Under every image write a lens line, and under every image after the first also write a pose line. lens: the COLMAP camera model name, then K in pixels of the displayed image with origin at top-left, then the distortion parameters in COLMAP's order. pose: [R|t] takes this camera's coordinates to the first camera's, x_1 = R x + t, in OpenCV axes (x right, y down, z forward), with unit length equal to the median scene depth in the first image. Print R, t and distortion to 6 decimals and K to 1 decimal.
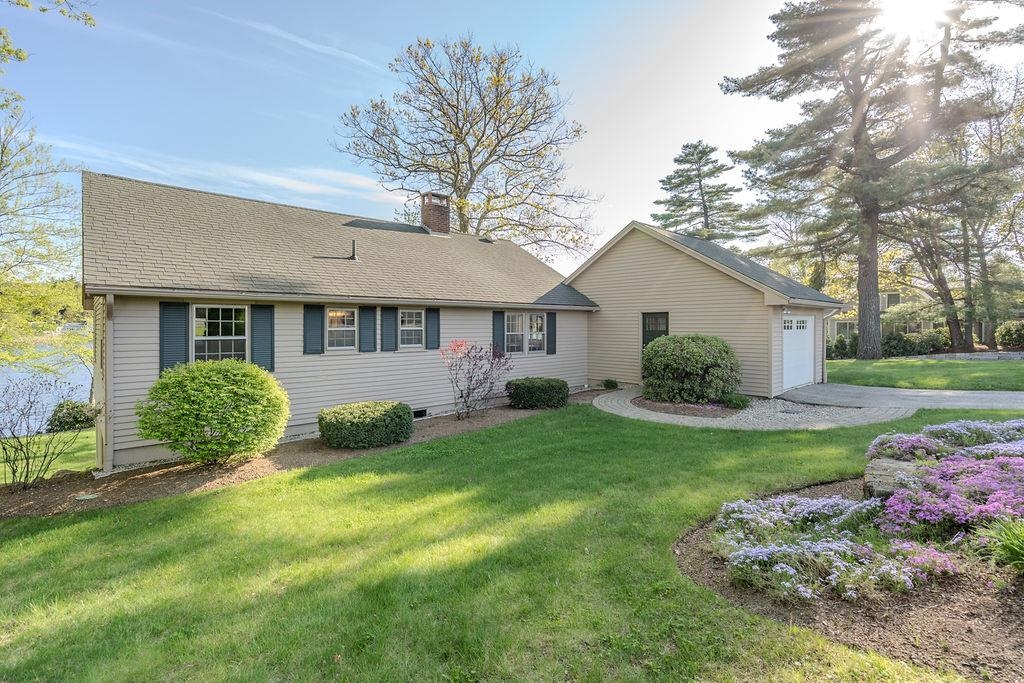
lens RADIAL K [[480.4, 0, 515.6], [0, 480.4, 332.6], [0, 0, 1]] dist [0.000322, 0.000541]
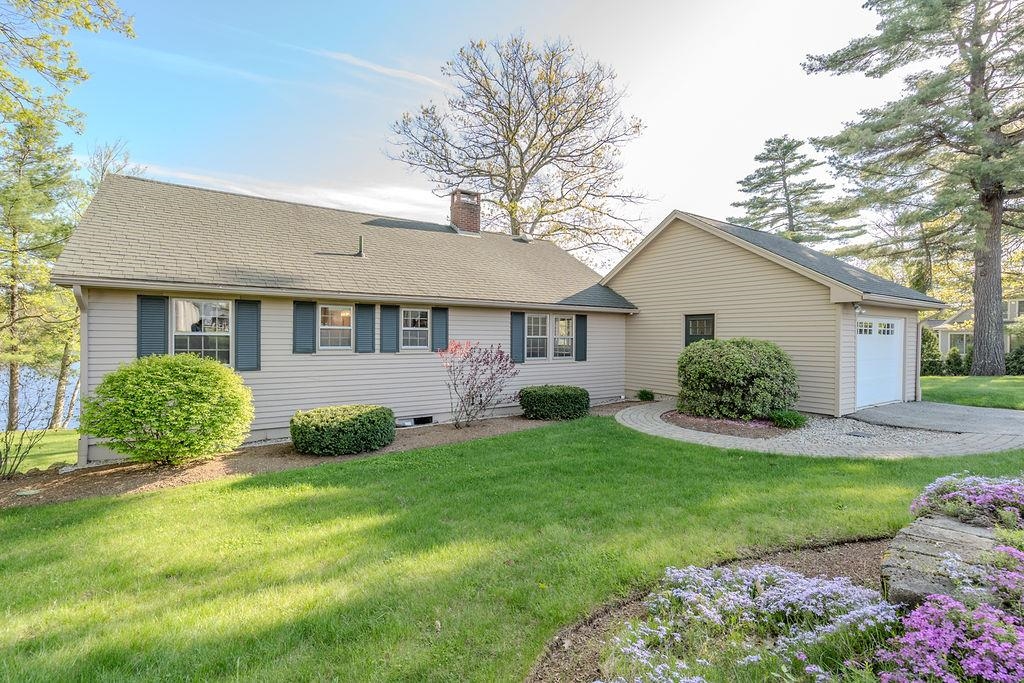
lens RADIAL K [[480.4, 0, 508.4], [0, 480.4, 345.1], [0, 0, 1]] dist [0.000322, 0.000541]
pose [[0.987307, 0.011592, -0.158397, 0.107874], [-0.011099, 0.999930, 0.003994, 0.017379], [0.158432, -0.002186, 0.987367, 0.108178]]
